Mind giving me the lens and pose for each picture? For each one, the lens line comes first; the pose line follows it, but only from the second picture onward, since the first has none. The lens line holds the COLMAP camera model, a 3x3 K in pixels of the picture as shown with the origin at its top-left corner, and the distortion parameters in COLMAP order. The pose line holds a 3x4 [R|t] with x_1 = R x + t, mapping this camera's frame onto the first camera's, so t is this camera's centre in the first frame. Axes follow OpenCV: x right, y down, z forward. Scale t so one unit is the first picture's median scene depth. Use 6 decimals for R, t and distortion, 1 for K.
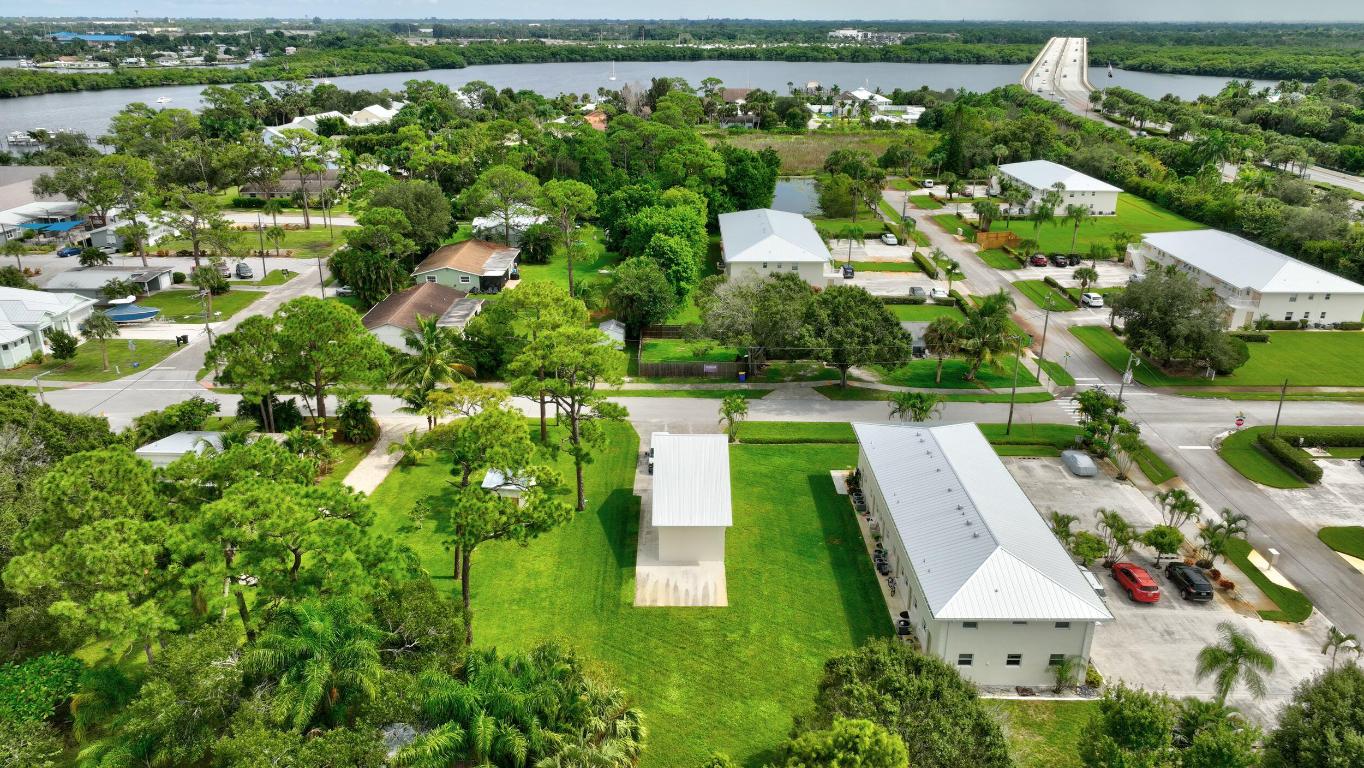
lens RADIAL K [[963.5, 0, 683.7], [0, 963.5, 384.3], [0, 0, 1]] dist [-0.004161, 0.020229]
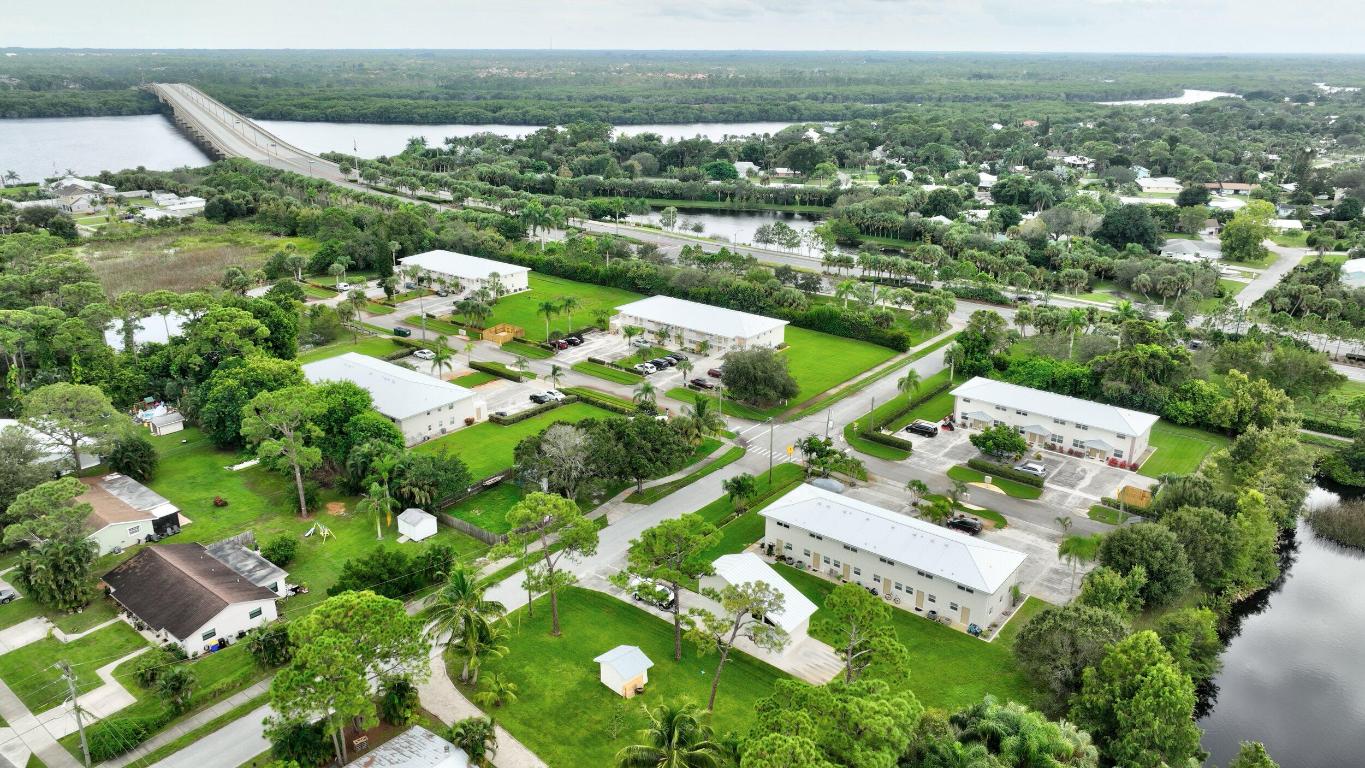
lens RADIAL K [[961.7, 0, 683.3], [0, 961.7, 386.1], [0, 0, 1]] dist [0.003112, 0.007198]
pose [[0.625250, -0.263090, 0.734742, -0.417691], [0.278850, 0.954629, 0.104530, -0.149962], [-0.728907, 0.139525, 0.670244, 0.060738]]
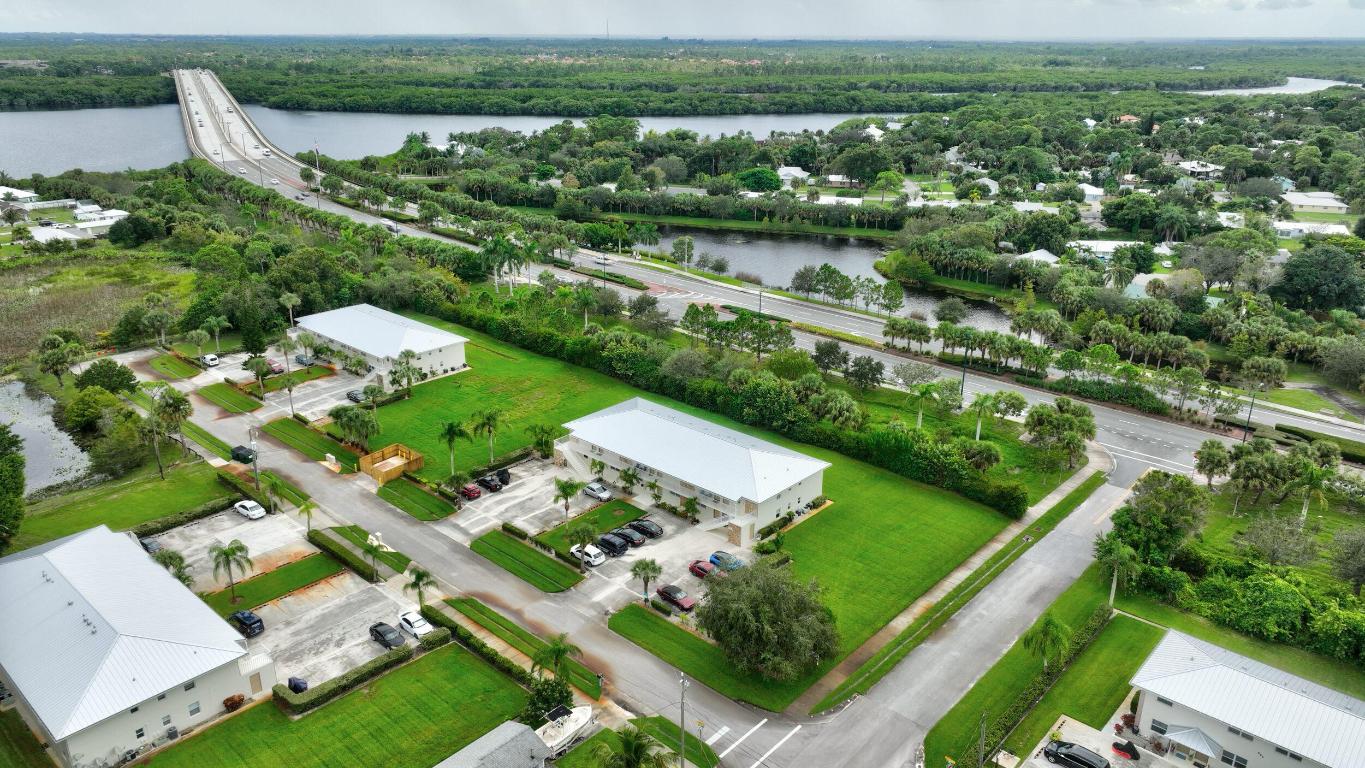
lens RADIAL K [[964.2, 0, 682.7], [0, 964.2, 383.8], [0, 0, 1]] dist [-0.004161, 0.020229]
pose [[0.670849, -0.257856, 0.695322, -0.036453], [0.265440, 0.958976, 0.099534, -0.225439], [-0.692462, 0.117794, 0.711773, 0.283624]]
